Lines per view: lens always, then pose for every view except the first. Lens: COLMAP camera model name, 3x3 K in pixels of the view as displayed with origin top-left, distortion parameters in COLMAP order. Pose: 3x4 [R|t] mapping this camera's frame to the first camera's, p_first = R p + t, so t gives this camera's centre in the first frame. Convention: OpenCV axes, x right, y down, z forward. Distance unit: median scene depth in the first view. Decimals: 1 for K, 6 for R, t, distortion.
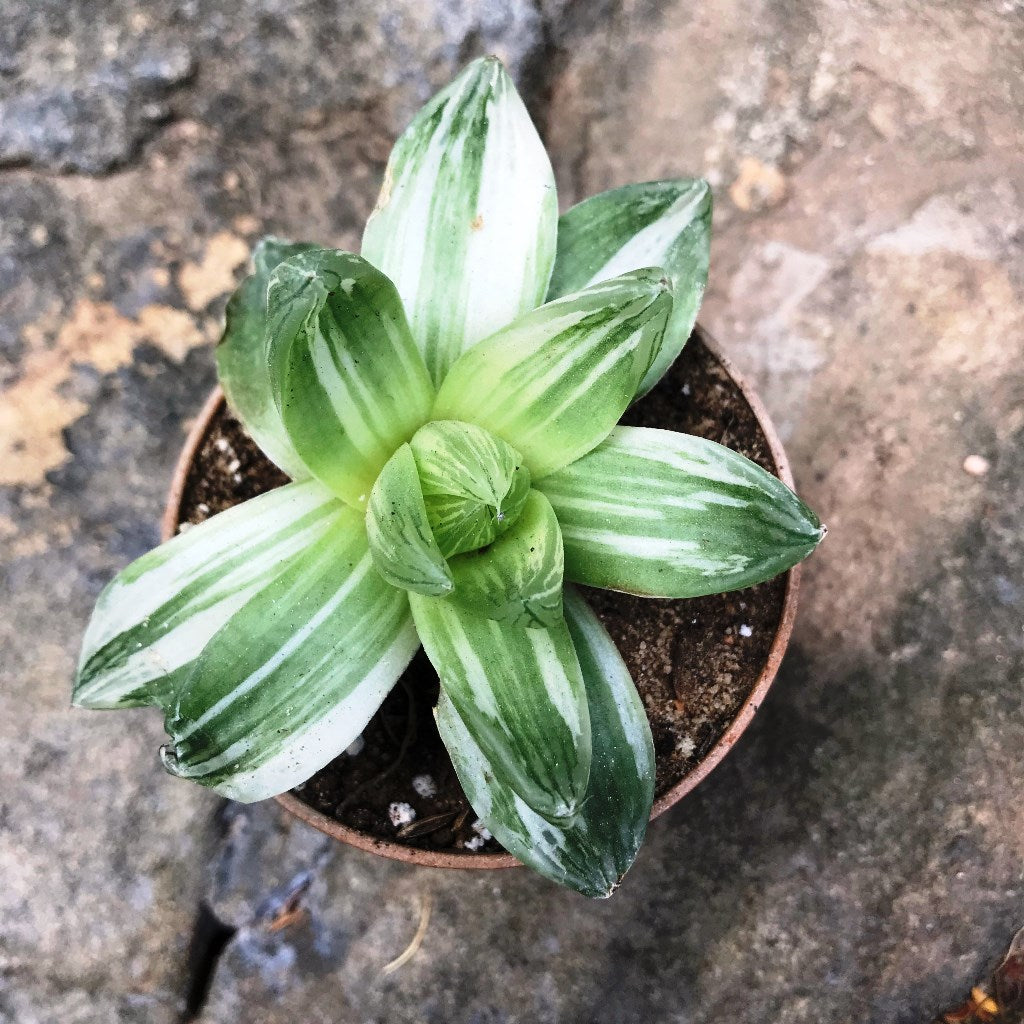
lens RADIAL K [[1149.5, 0, 512.0], [0, 1149.5, 512.0], [0, 0, 1]] dist [-0.013371, -0.031814]
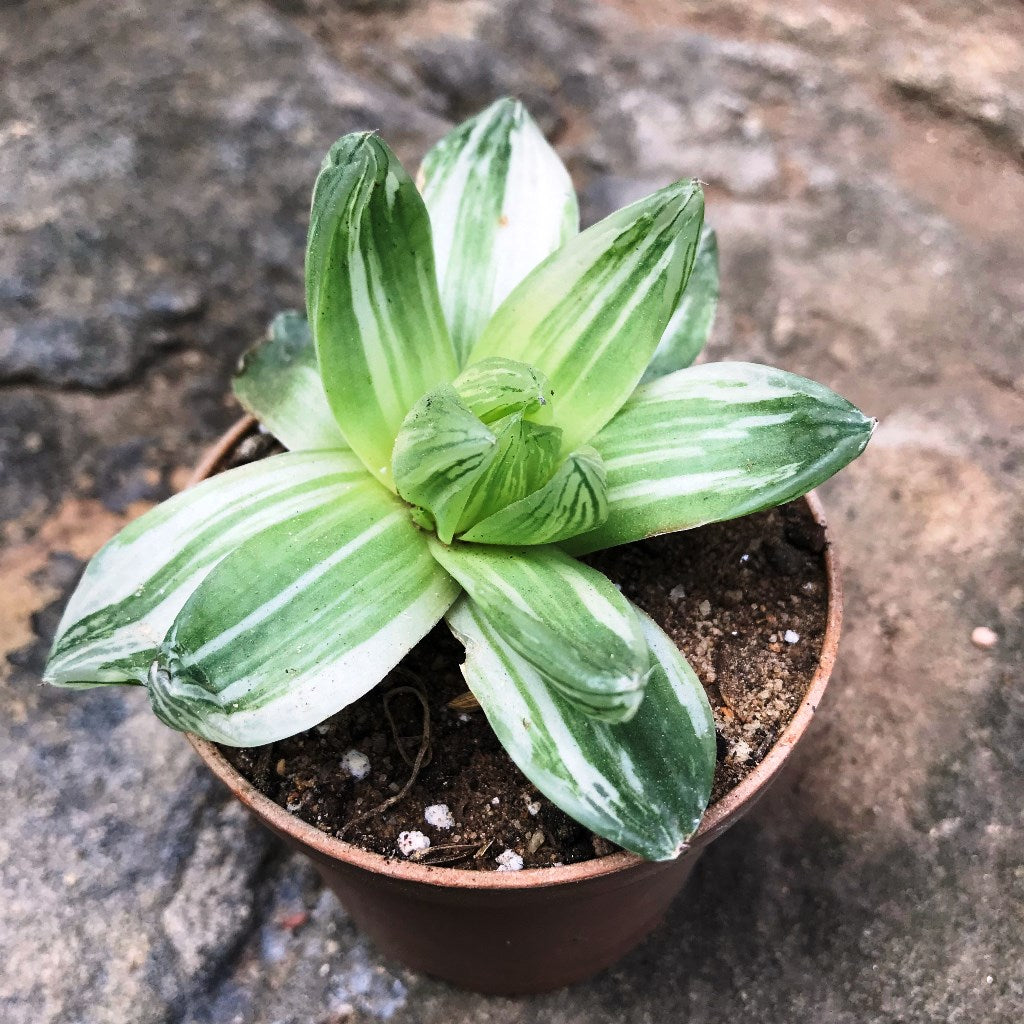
lens RADIAL K [[1161.6, 0, 512.0], [0, 1161.6, 512.0], [0, 0, 1]] dist [-0.033548, 0.034436]
pose [[0.998937, 0.003458, 0.045958, -0.063186], [0.015060, 0.917949, -0.396412, 0.375052], [-0.043557, 0.396683, 0.916922, 0.117389]]
